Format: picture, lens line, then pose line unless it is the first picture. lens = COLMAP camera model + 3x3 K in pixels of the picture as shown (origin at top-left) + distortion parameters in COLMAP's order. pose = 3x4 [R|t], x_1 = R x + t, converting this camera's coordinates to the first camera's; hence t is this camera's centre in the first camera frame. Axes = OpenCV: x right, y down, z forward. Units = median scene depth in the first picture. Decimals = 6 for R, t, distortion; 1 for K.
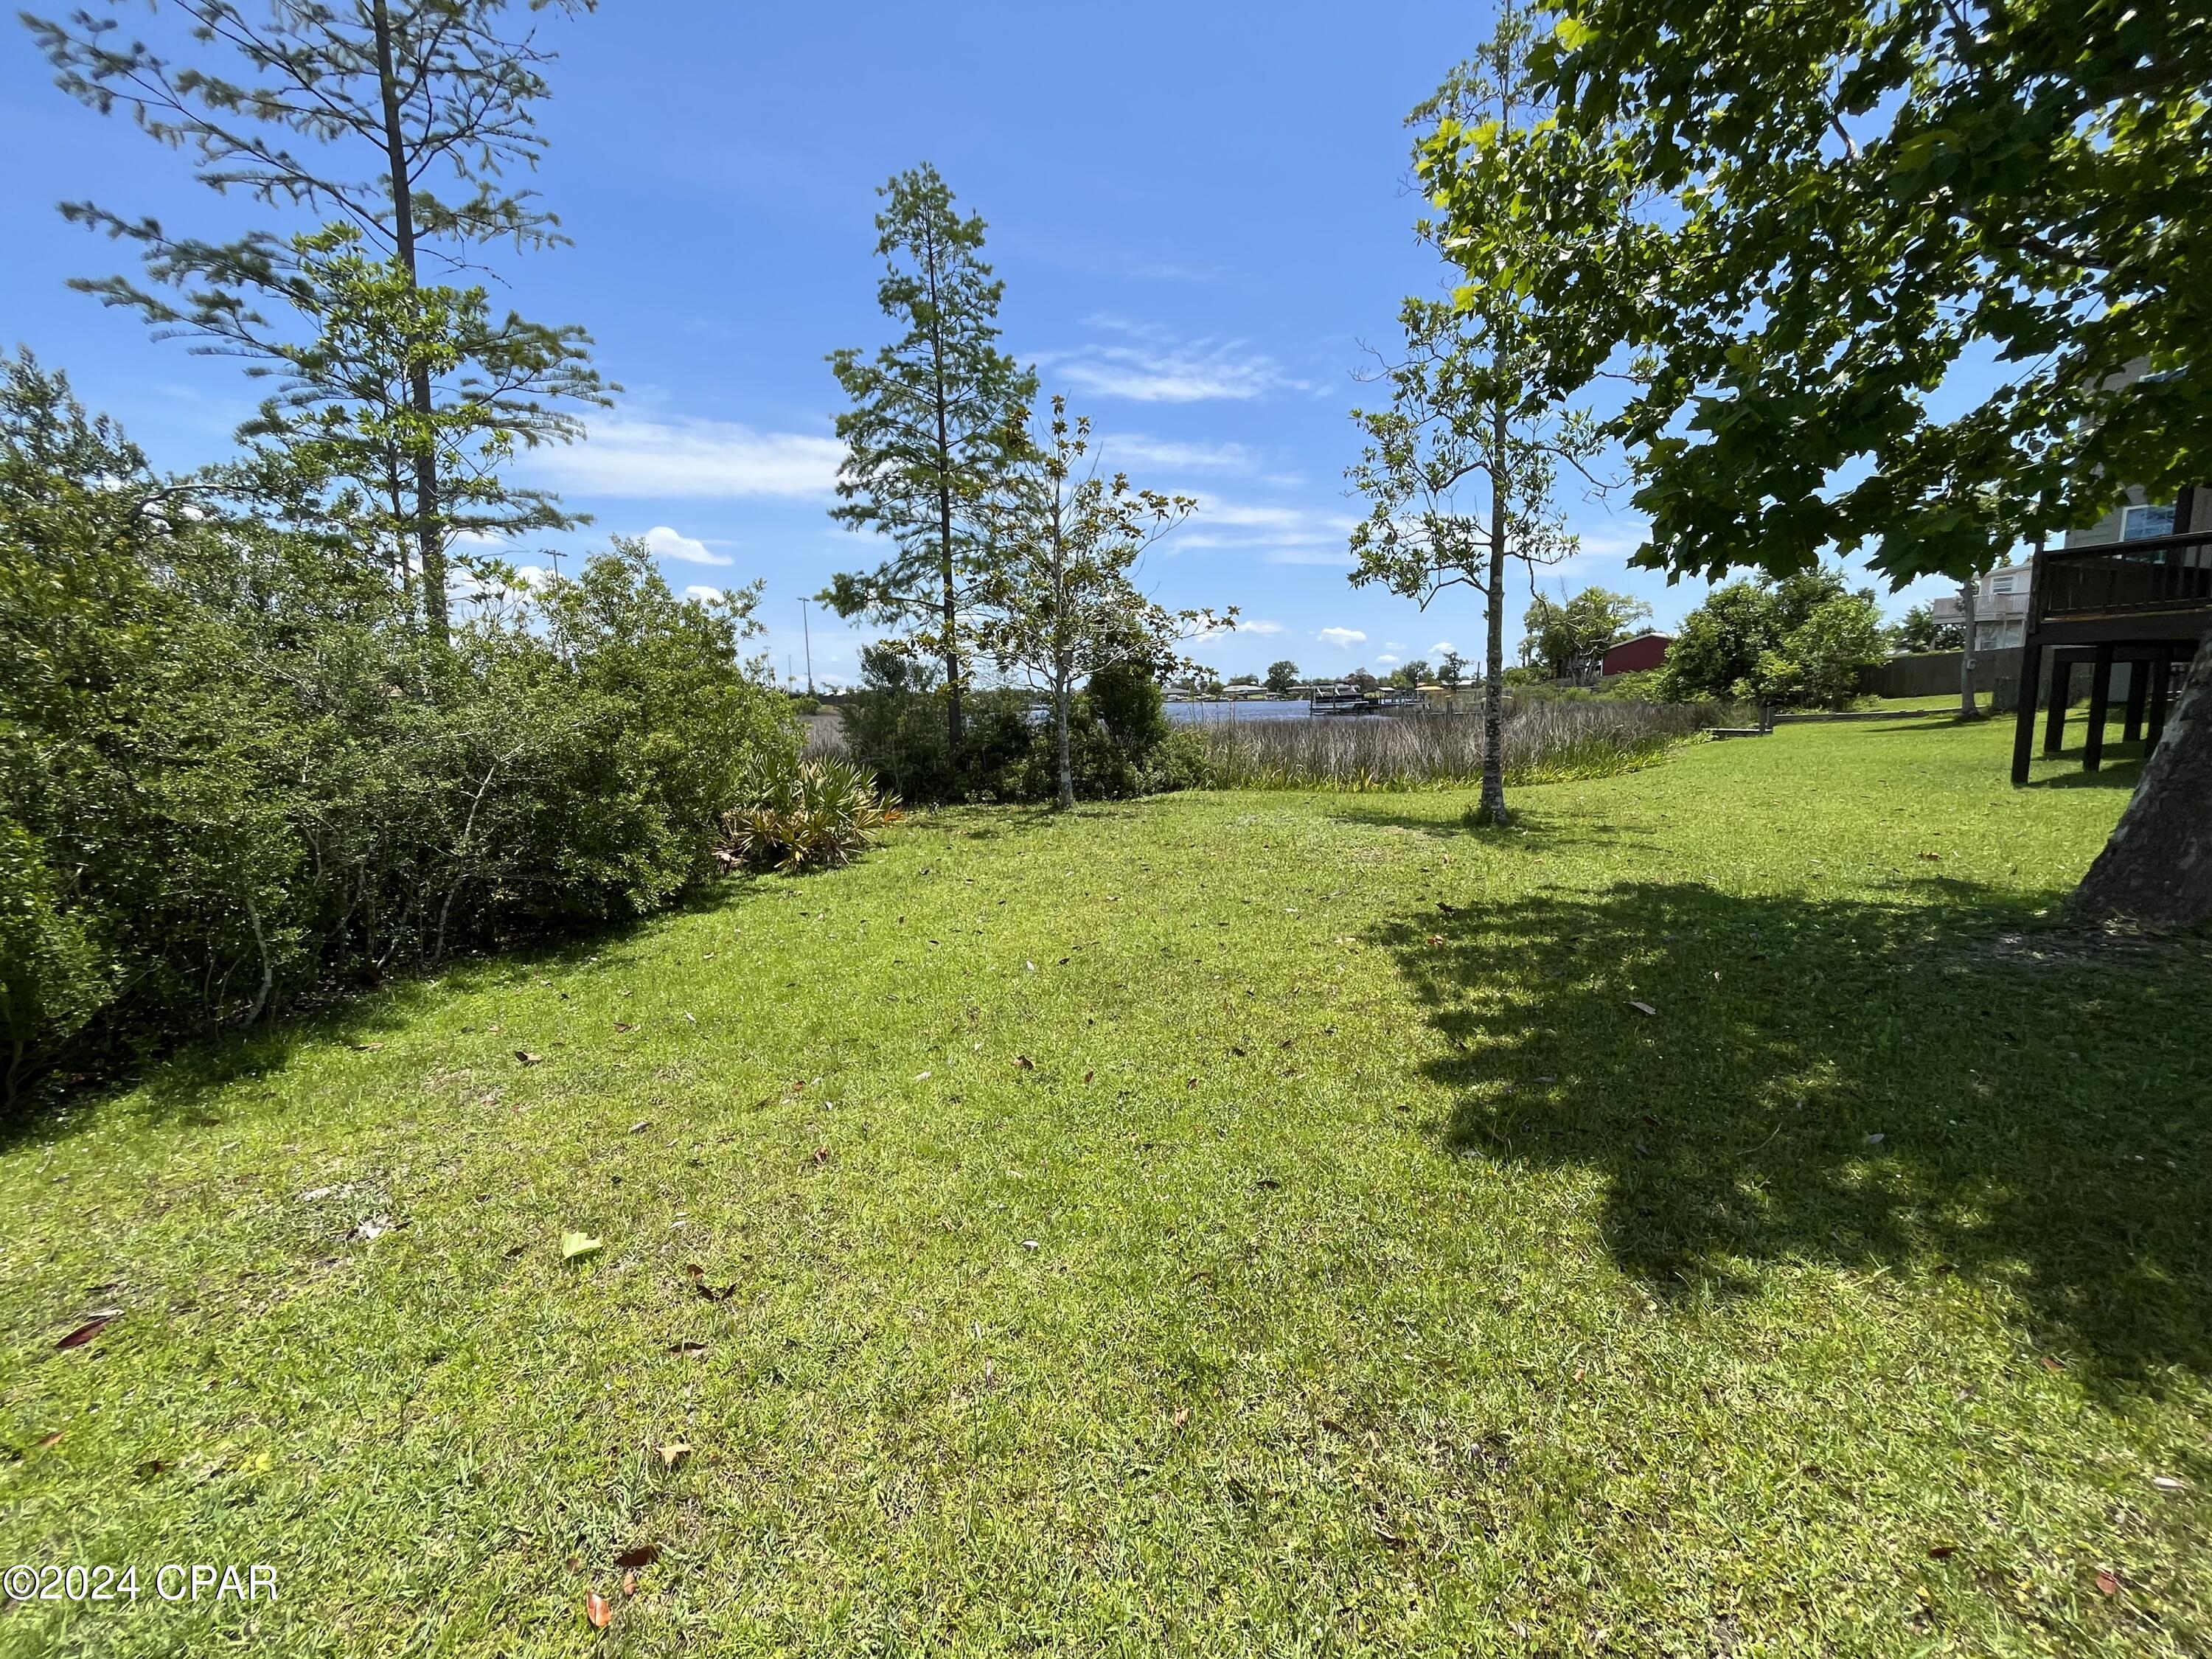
lens RADIAL K [[980.1, 0, 1059.1], [0, 980.1, 836.6], [0, 0, 1]] dist [-0.001447, -0.000171]
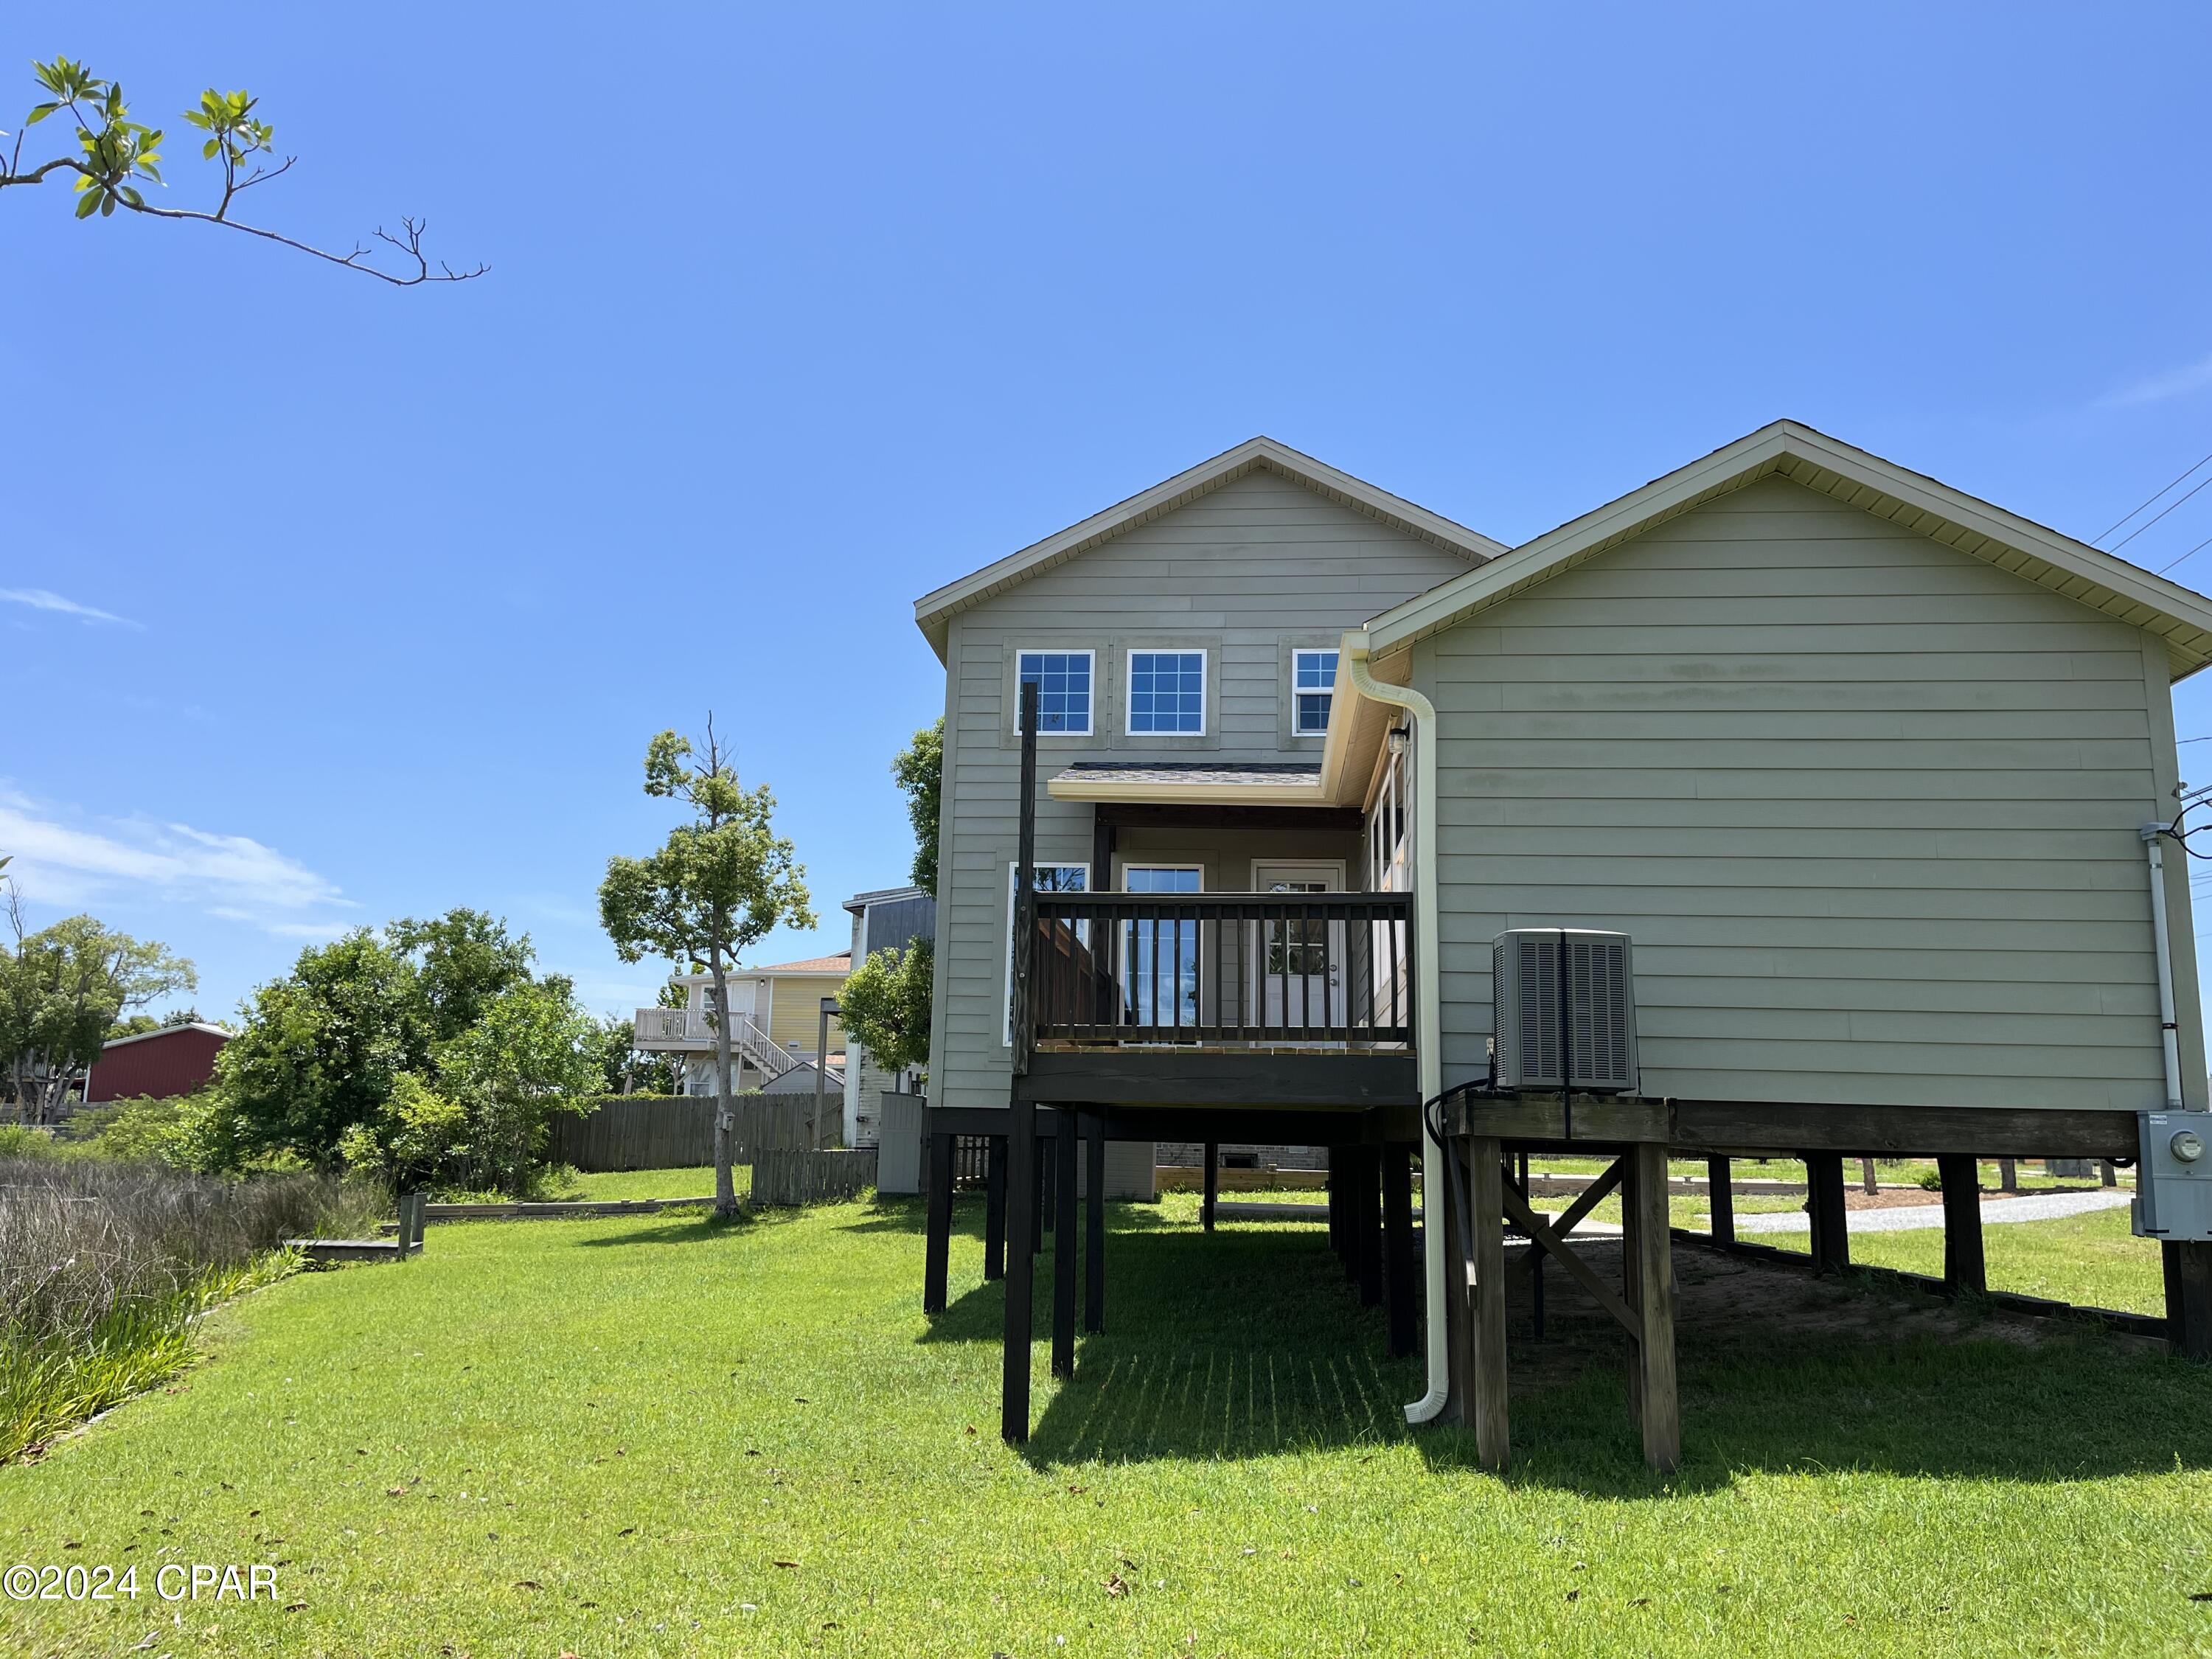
lens RADIAL K [[1671.4, 0, 1106.0], [0, 1671.4, 829.5], [0, 0, 1]] dist [0.085401, -0.118125]
pose [[0.517042, 0.192557, 0.834020, 0.095926], [0.079464, 0.959362, -0.270759, -0.027866], [-0.852263, 0.206268, 0.480729, 0.151365]]
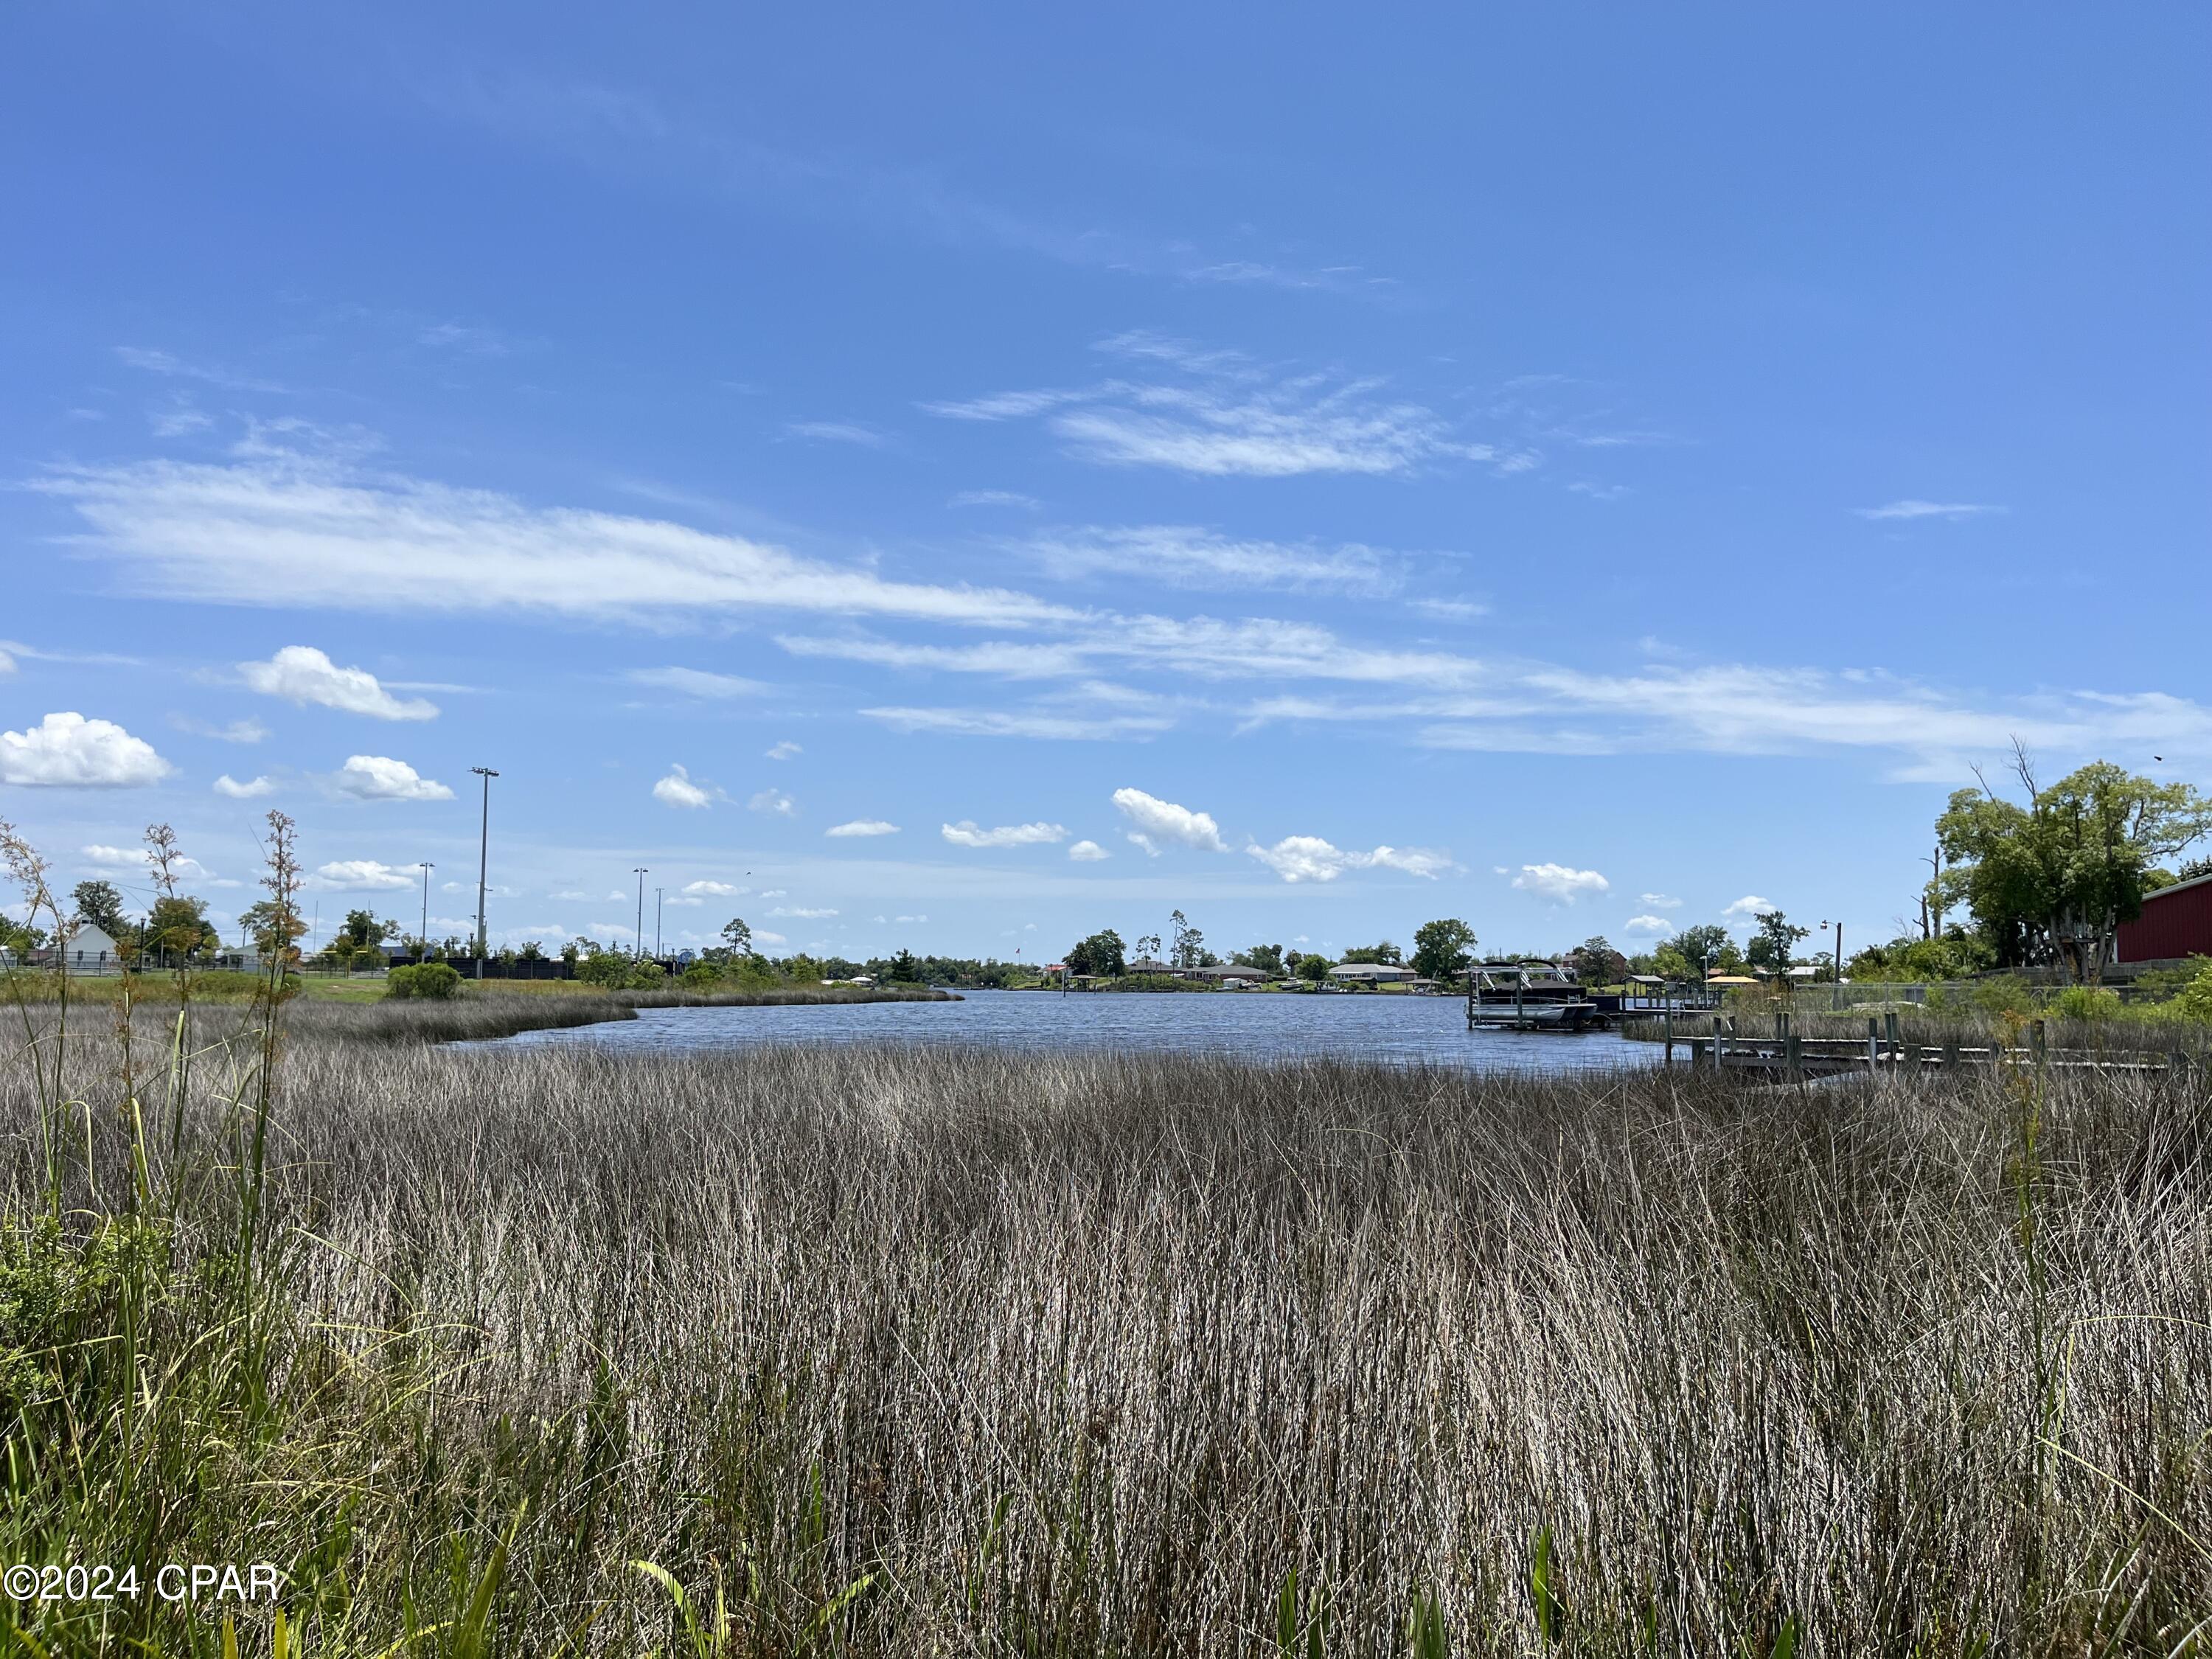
lens RADIAL K [[1547.2, 0, 1112.4], [0, 1547.2, 856.2], [0, 0, 1]] dist [0.067590, -0.085535]
pose [[0.999468, 0.024871, -0.021081, 0.106774], [-0.028865, 0.975640, -0.217472, -0.042110], [0.015158, 0.217964, 0.975839, 0.283166]]
